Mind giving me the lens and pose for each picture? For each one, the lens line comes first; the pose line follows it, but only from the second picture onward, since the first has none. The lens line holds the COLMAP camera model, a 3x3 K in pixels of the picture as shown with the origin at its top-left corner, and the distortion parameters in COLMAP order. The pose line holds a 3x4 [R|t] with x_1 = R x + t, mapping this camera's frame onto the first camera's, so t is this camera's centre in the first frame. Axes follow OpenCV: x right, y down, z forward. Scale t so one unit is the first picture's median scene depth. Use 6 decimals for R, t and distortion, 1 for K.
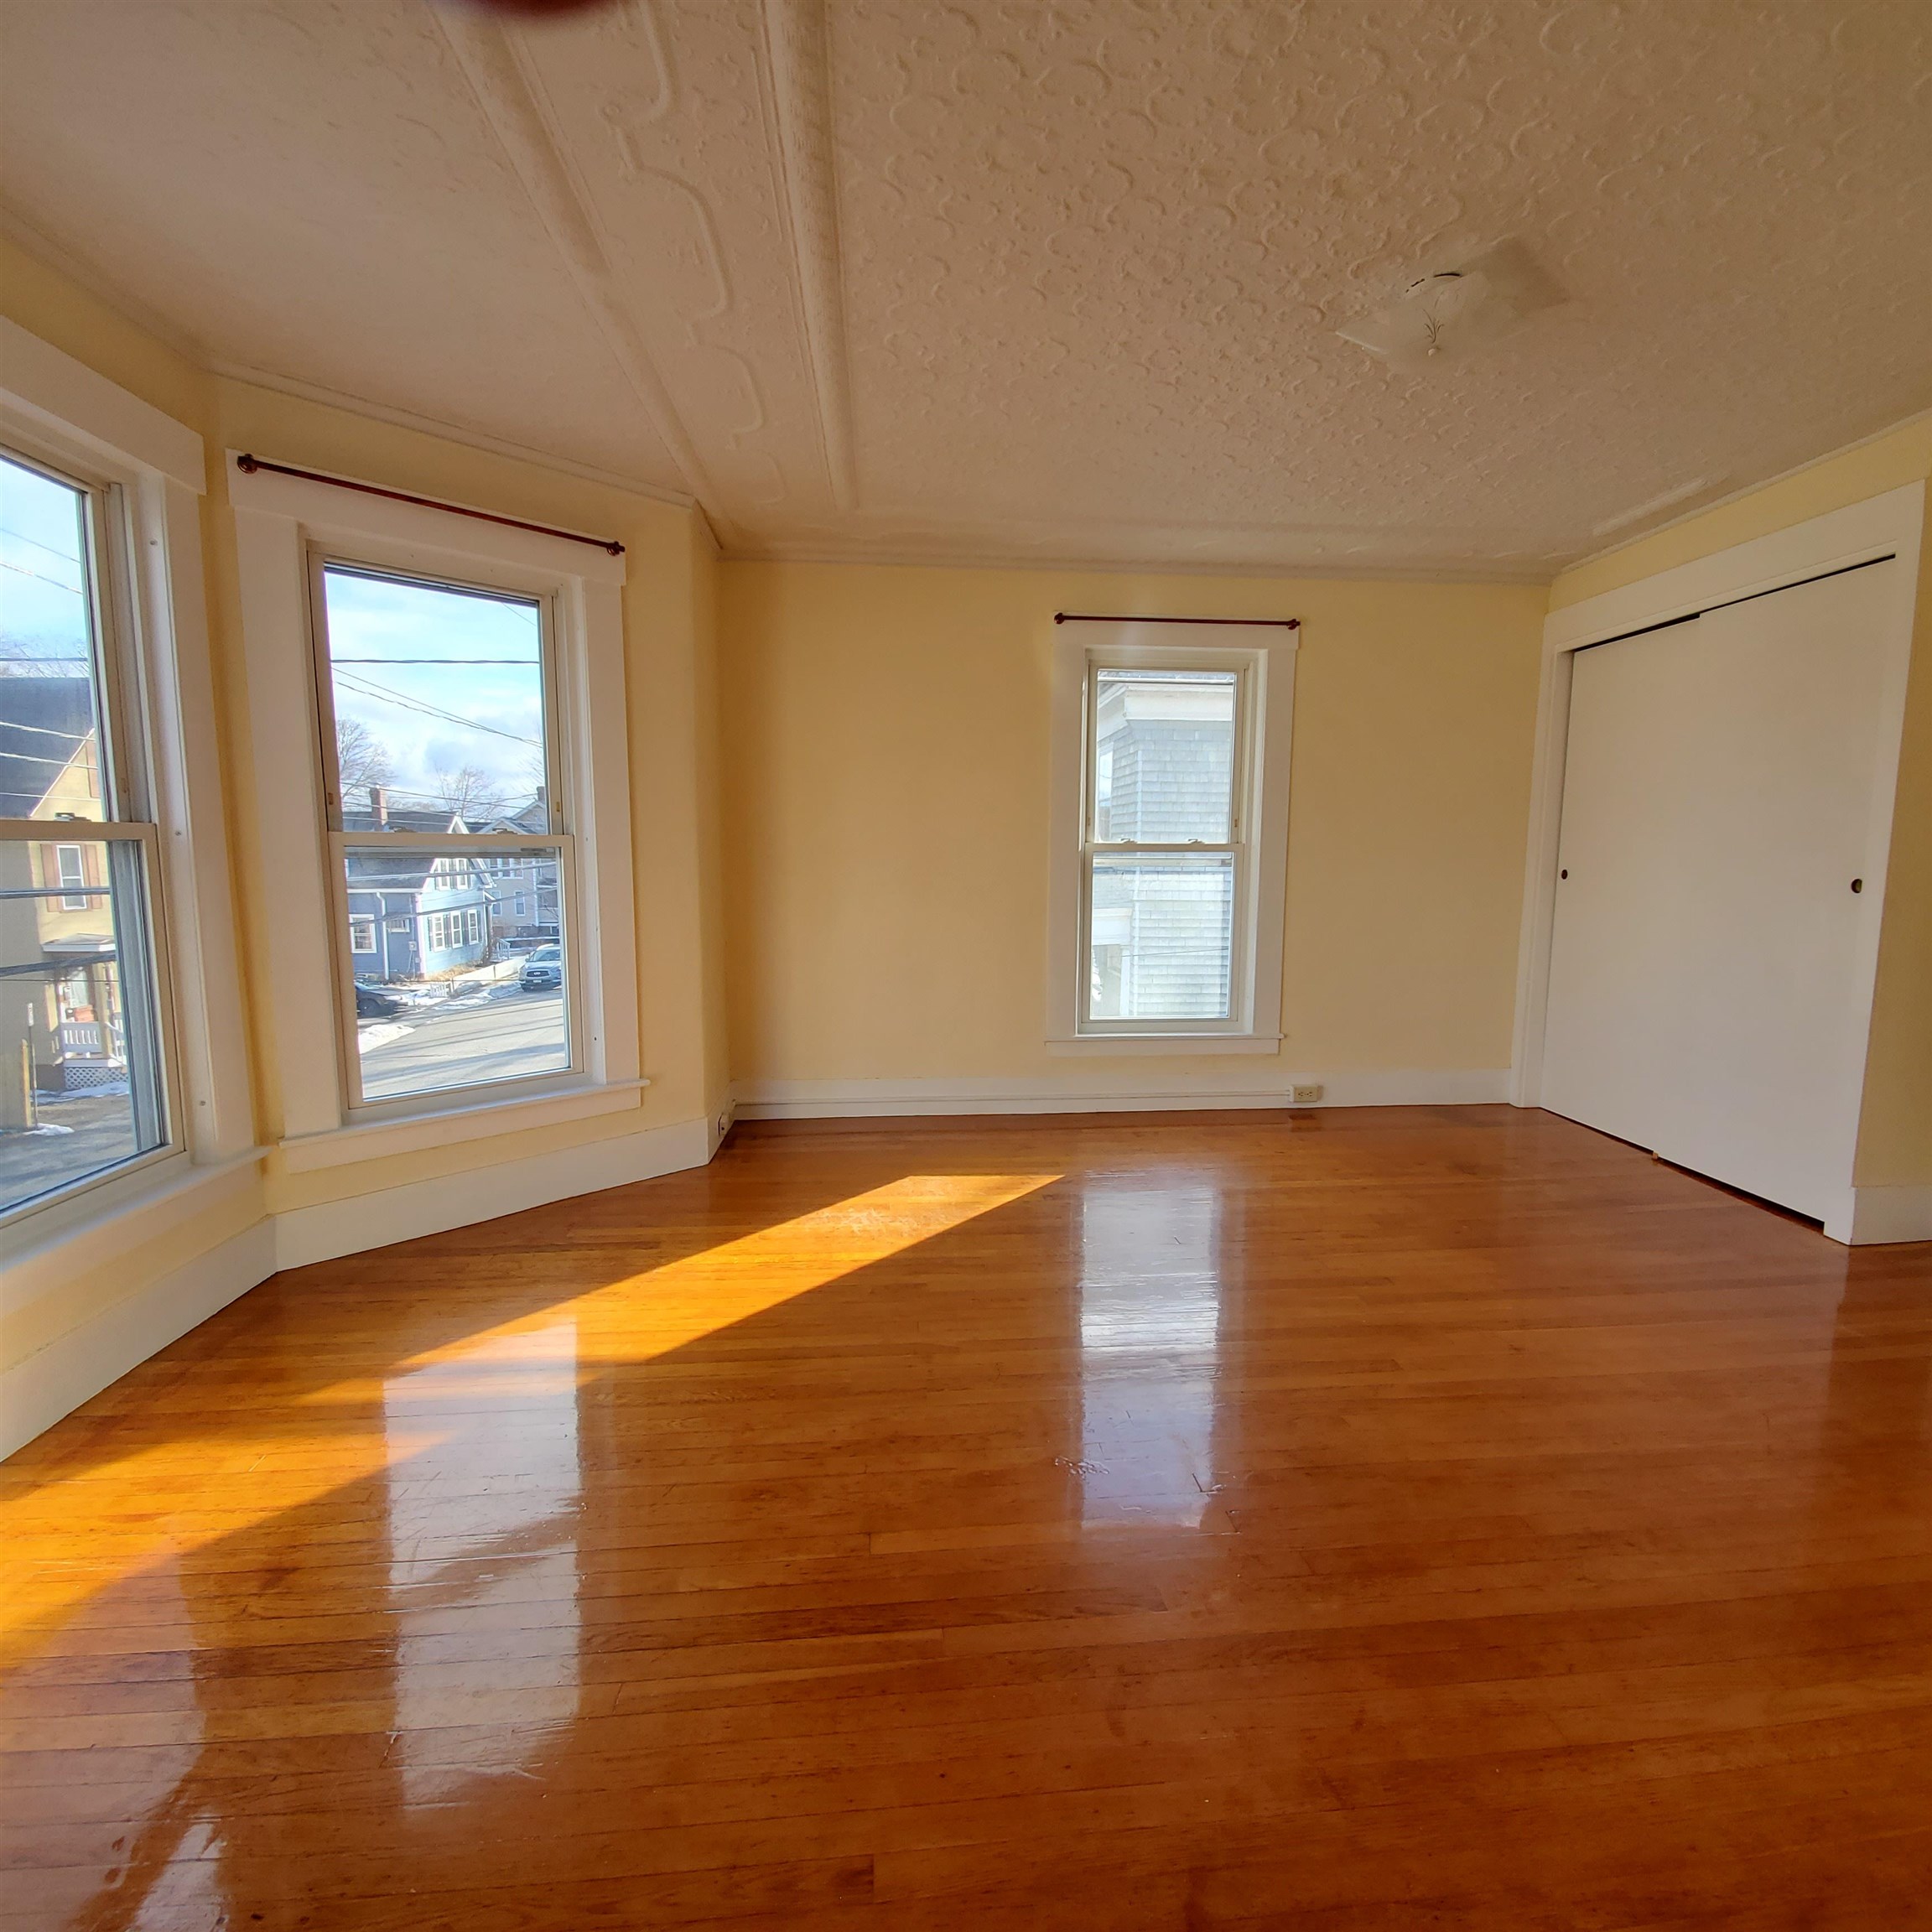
lens RADIAL K [[1032.8, 0, 963.7], [0, 1032.8, 980.1], [0, 0, 1]] dist [0.002141, -0.001831]
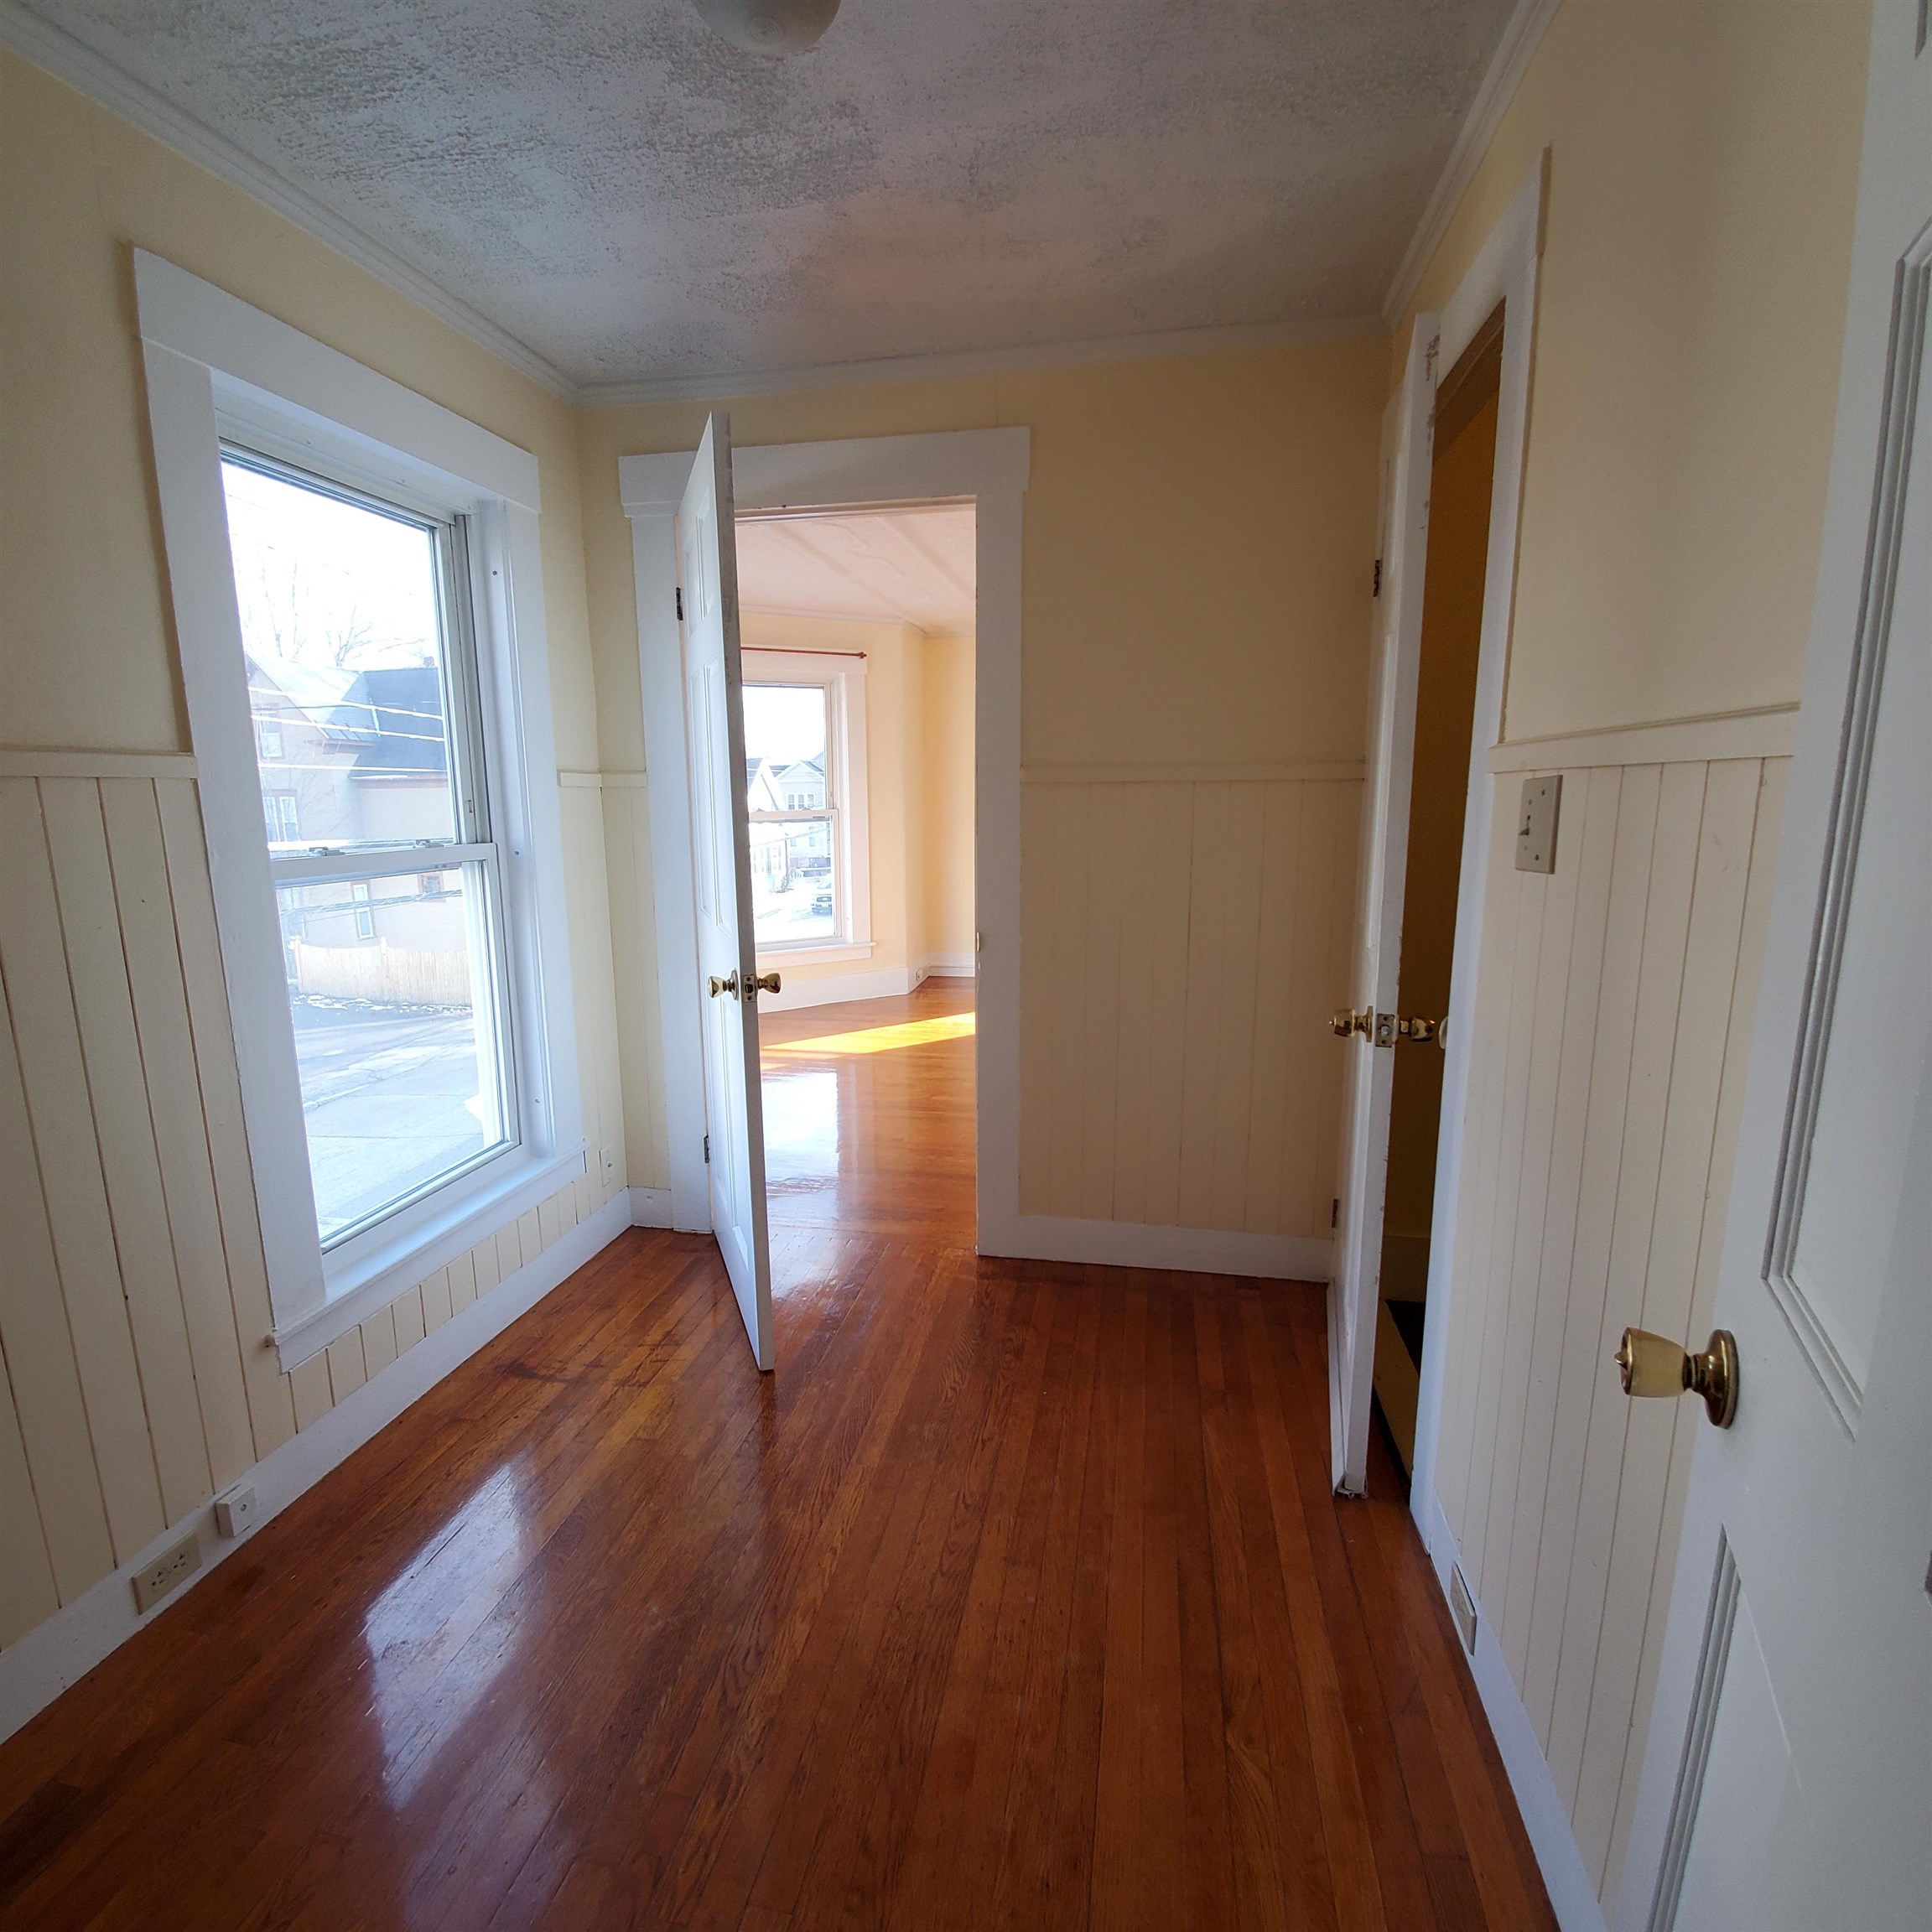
lens RADIAL K [[1032.8, 0, 963.7], [0, 1032.8, 980.1], [0, 0, 1]] dist [0.002141, -0.001831]
pose [[0.970304, 0.032741, -0.239664, 0.285583], [-0.018909, 0.998032, 0.059789, 0.050540], [0.241150, -0.053482, 0.969013, -0.737637]]
